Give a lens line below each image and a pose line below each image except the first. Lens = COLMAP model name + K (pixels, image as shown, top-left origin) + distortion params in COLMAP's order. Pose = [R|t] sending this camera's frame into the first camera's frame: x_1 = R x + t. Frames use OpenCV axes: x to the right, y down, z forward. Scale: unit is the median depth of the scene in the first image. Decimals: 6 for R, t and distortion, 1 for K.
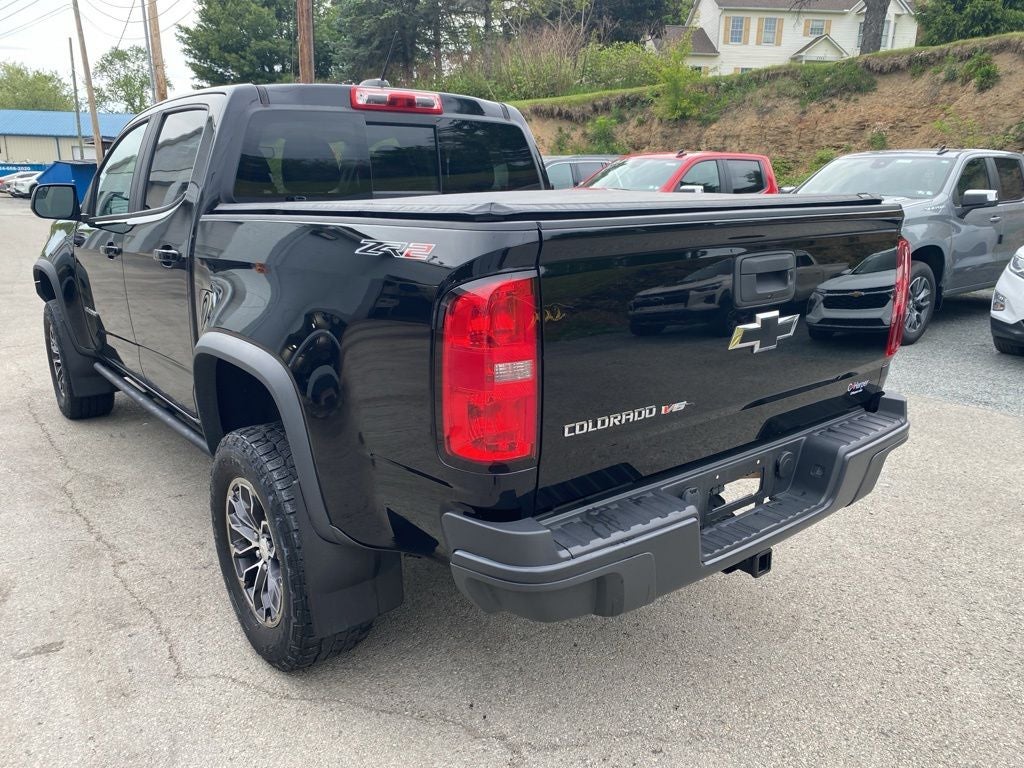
lens RADIAL K [[783.7, 0, 517.1], [0, 783.7, 399.7], [0, 0, 1]] dist [0.008103, -0.009269]
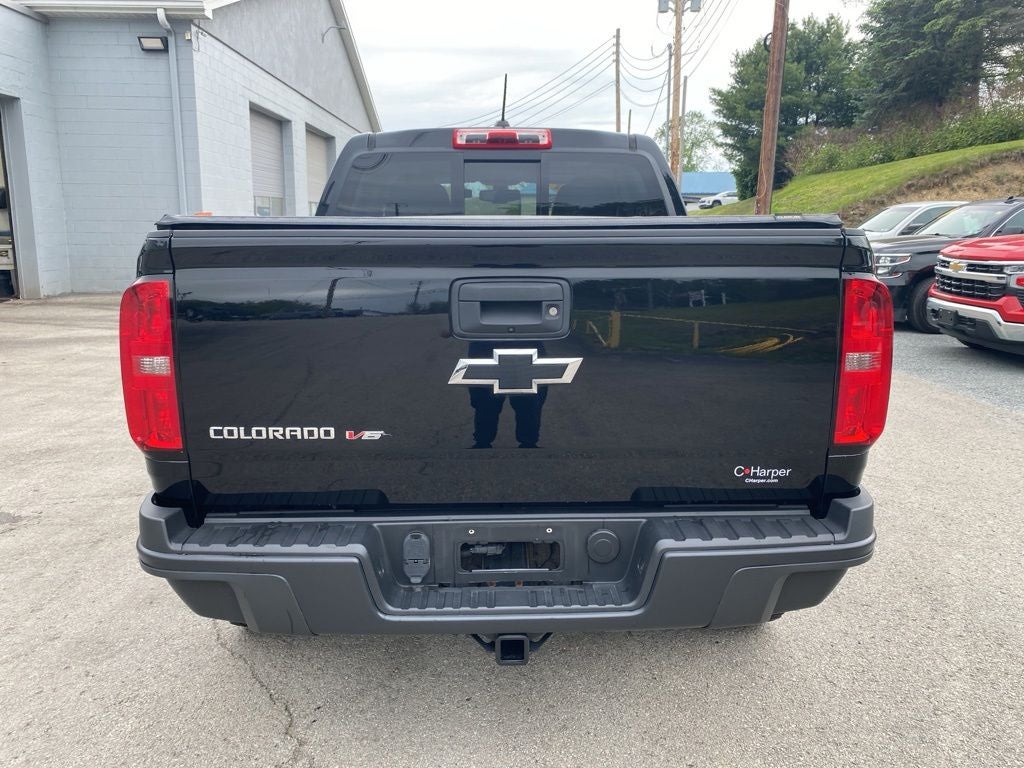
lens RADIAL K [[783.7, 0, 508.1], [0, 783.7, 380.9], [0, 0, 1]] dist [0.008103, -0.009269]
pose [[0.793689, 0.114968, -0.597361, 0.085459], [-0.164450, 0.985967, -0.028738, -0.005355], [0.585674, 0.121045, 0.801458, 0.033502]]
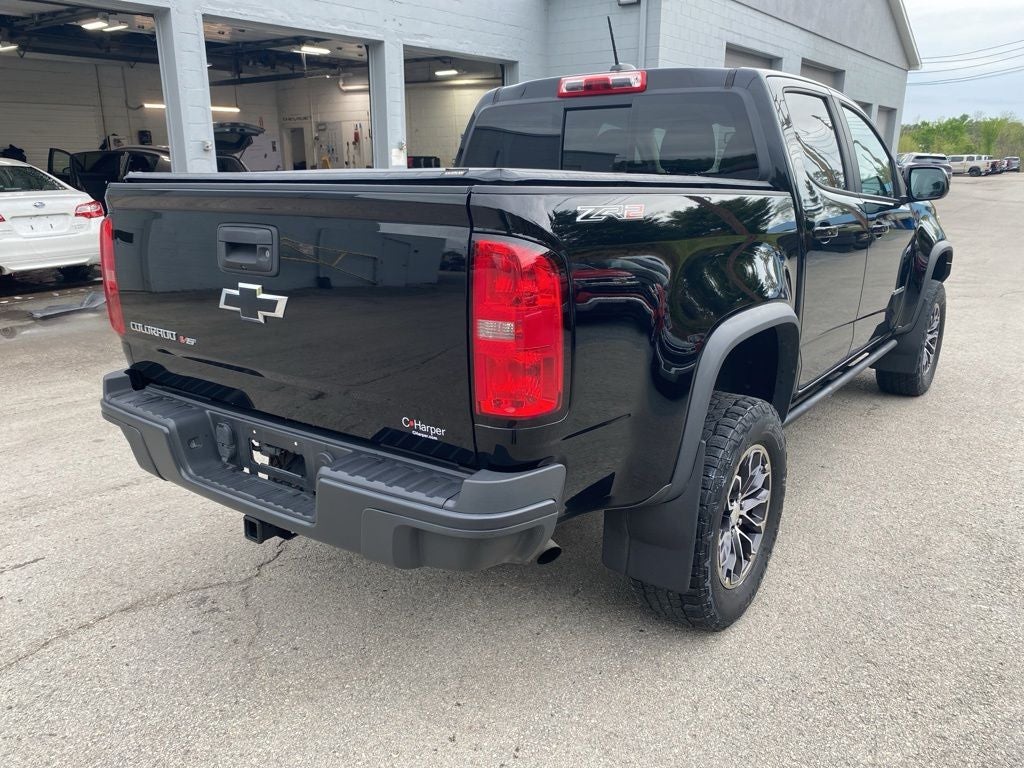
lens RADIAL K [[783.7, 0, 505.0], [0, 783.7, 380.2], [0, 0, 1]] dist [0.008103, -0.009269]
pose [[0.255456, 0.246137, -0.934964, 0.144135], [-0.258819, 0.949165, 0.179160, -0.027070], [0.931534, 0.196219, 0.306175, 0.106184]]
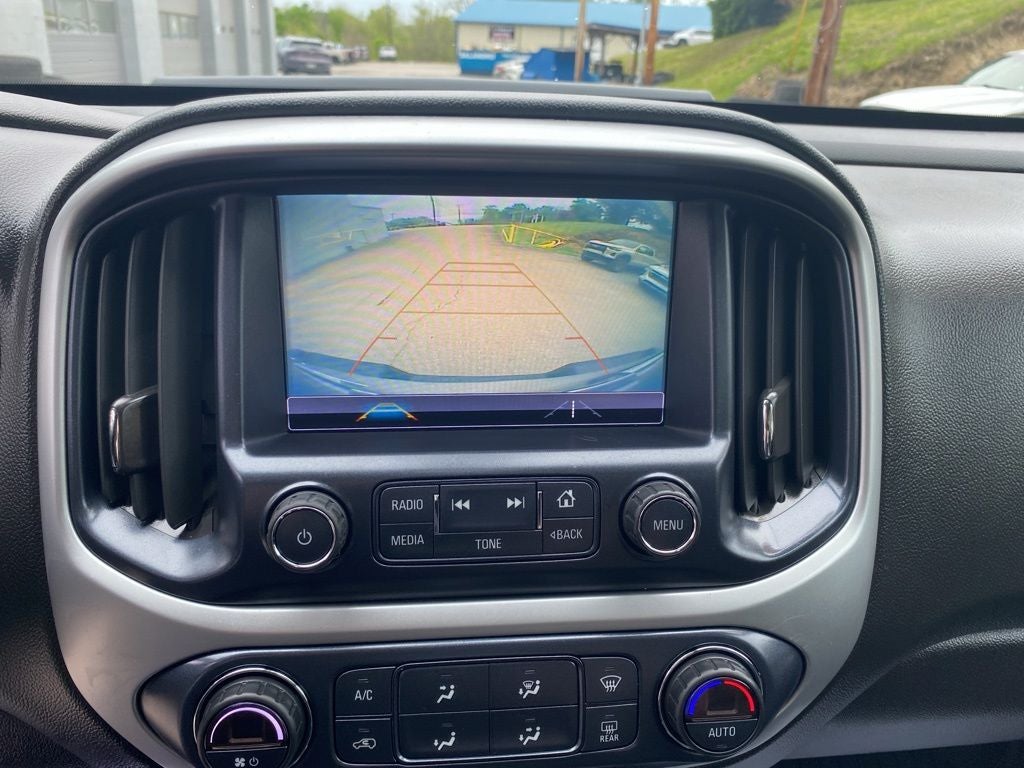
lens RADIAL K [[783.7, 0, 514.9], [0, 783.7, 387.9], [0, 0, 1]] dist [0.008103, -0.009269]
pose [[0.841532, 0.233338, -0.487214, -0.095641], [-0.182212, 0.971654, 0.150624, -0.068369], [0.508550, -0.037978, 0.860195, 0.256890]]
